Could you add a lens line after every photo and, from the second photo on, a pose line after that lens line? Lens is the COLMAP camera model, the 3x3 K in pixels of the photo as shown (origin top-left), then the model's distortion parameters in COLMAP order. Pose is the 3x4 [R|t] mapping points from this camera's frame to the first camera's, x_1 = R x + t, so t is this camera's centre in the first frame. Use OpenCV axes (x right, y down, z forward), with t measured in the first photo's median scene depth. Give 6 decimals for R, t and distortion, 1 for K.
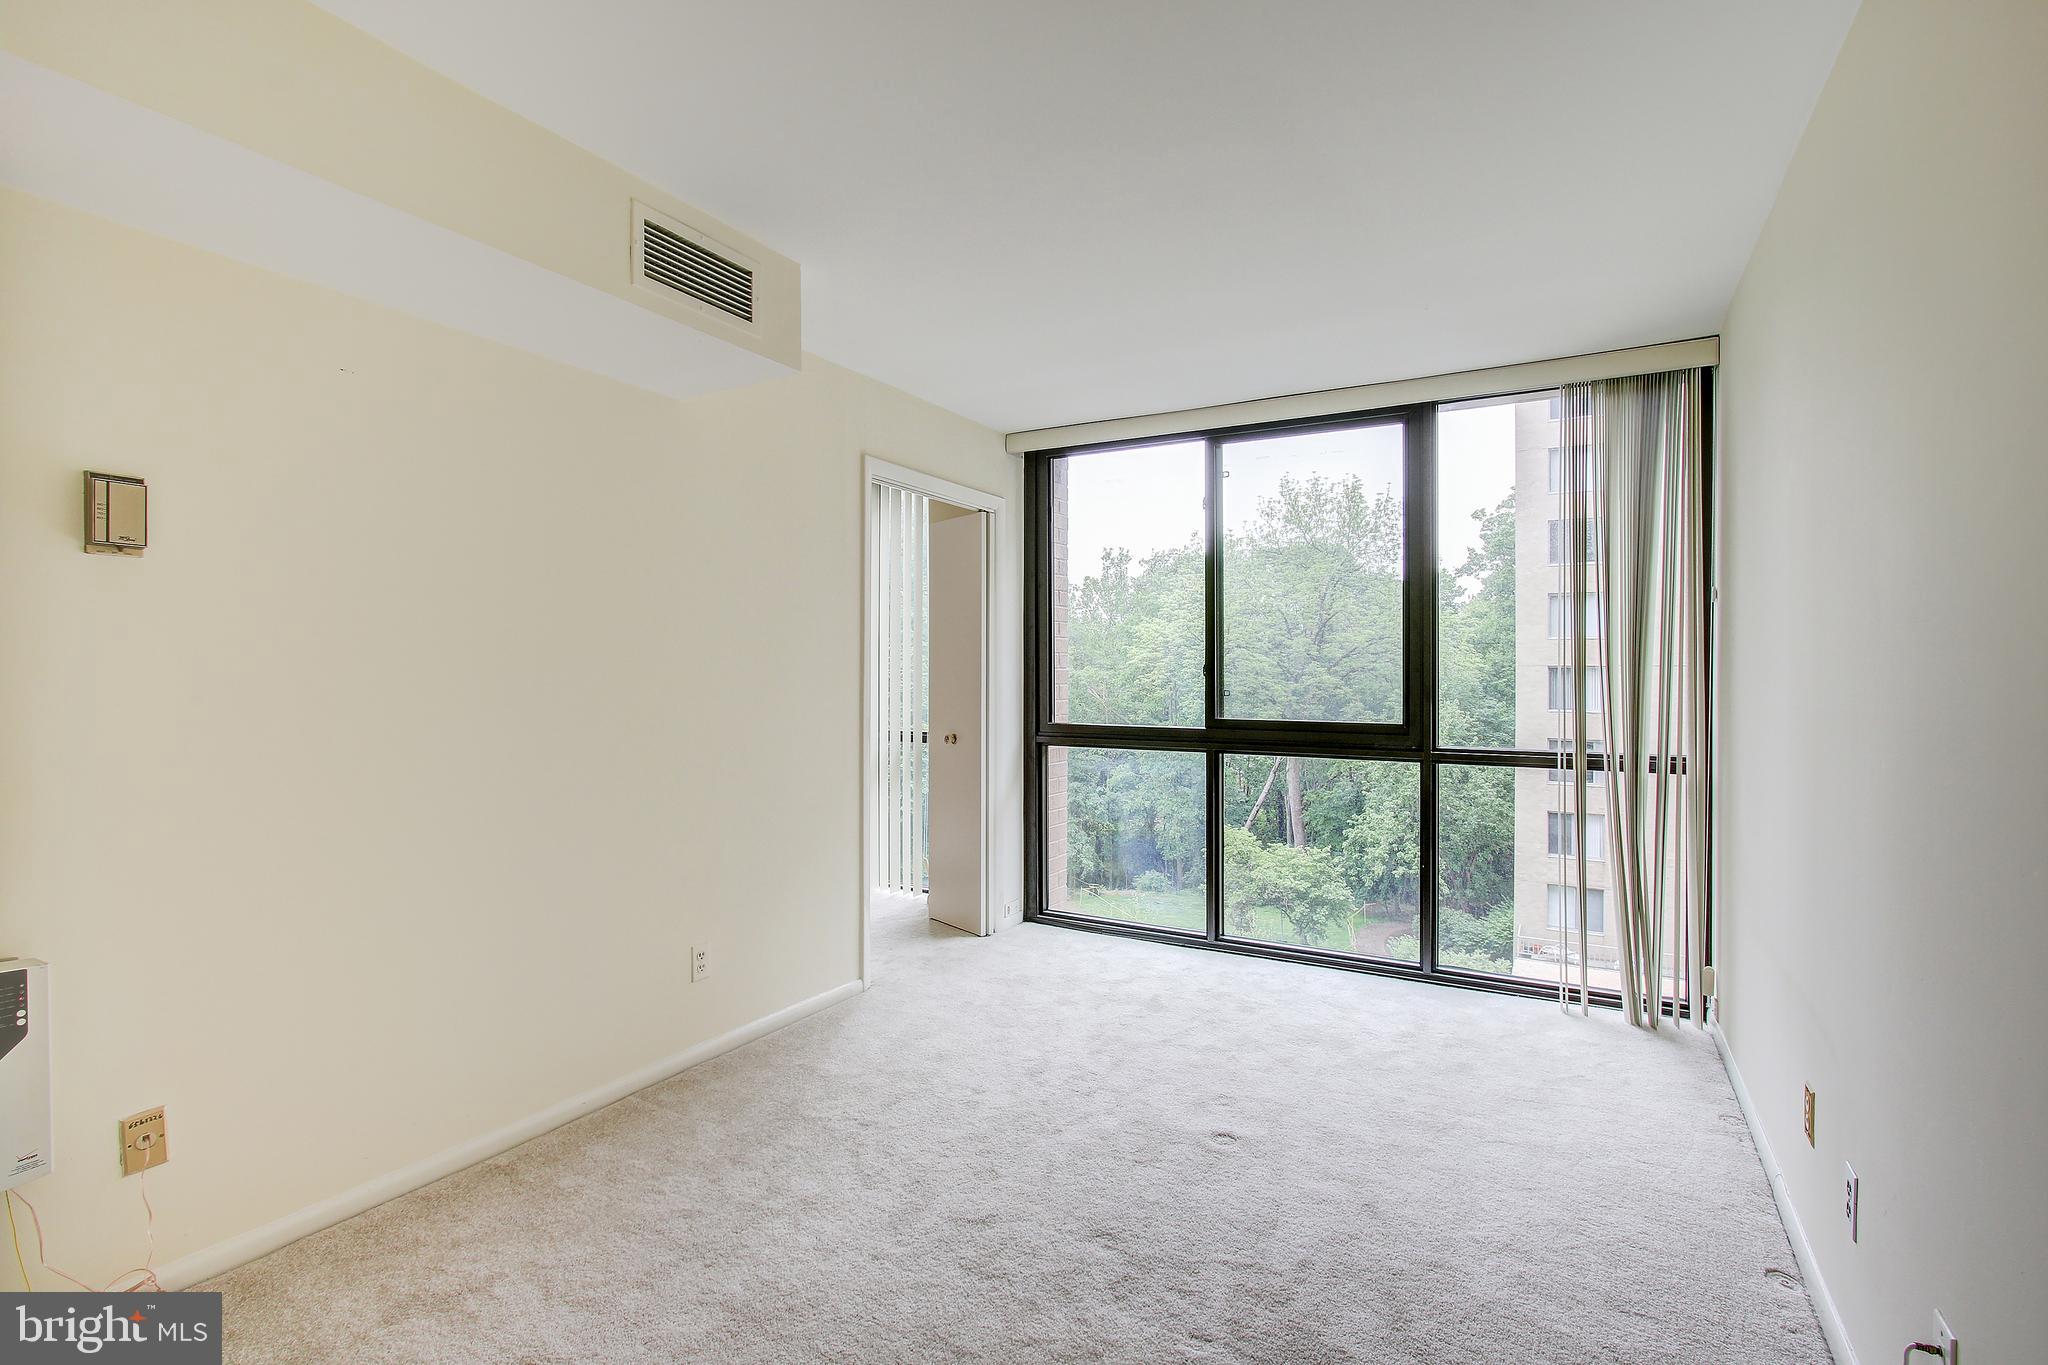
lens RADIAL K [[945.5, 0, 1021.0], [0, 945.5, 690.1], [0, 0, 1]] dist [-0.014742, 0.002044]
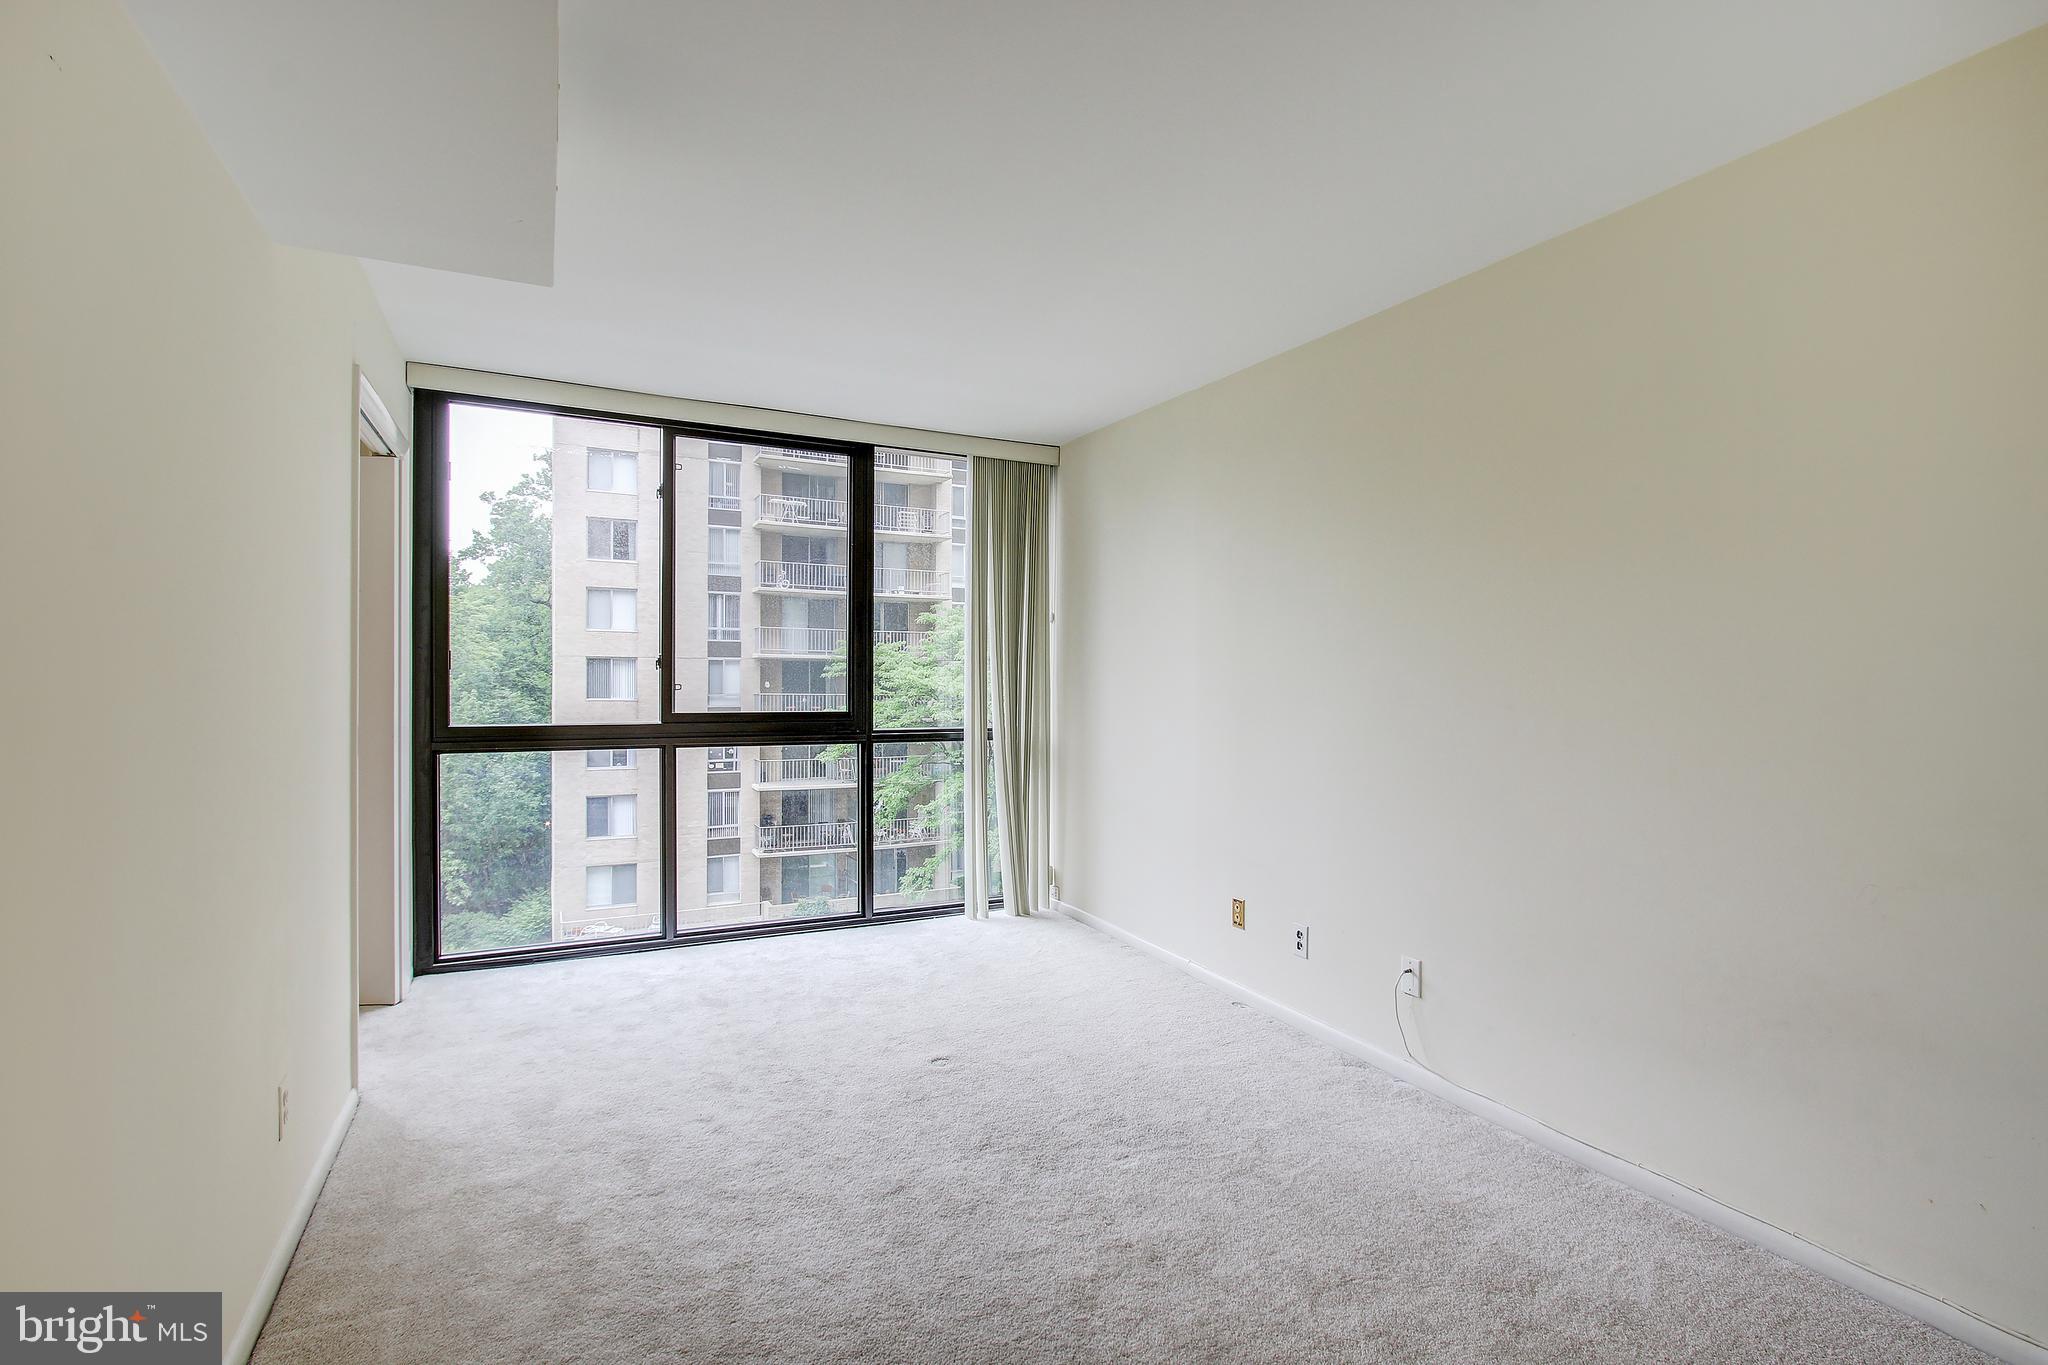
lens RADIAL K [[956.5, 0, 1024.0], [0, 956.5, 682.5], [0, 0, 1]] dist [-0.004128, 0.001914]
pose [[0.548522, -0.006526, 0.836110, -0.441498], [0.003876, 0.999979, 0.005262, -0.006119], [-0.836127, 0.000355, 0.548536, 0.147986]]
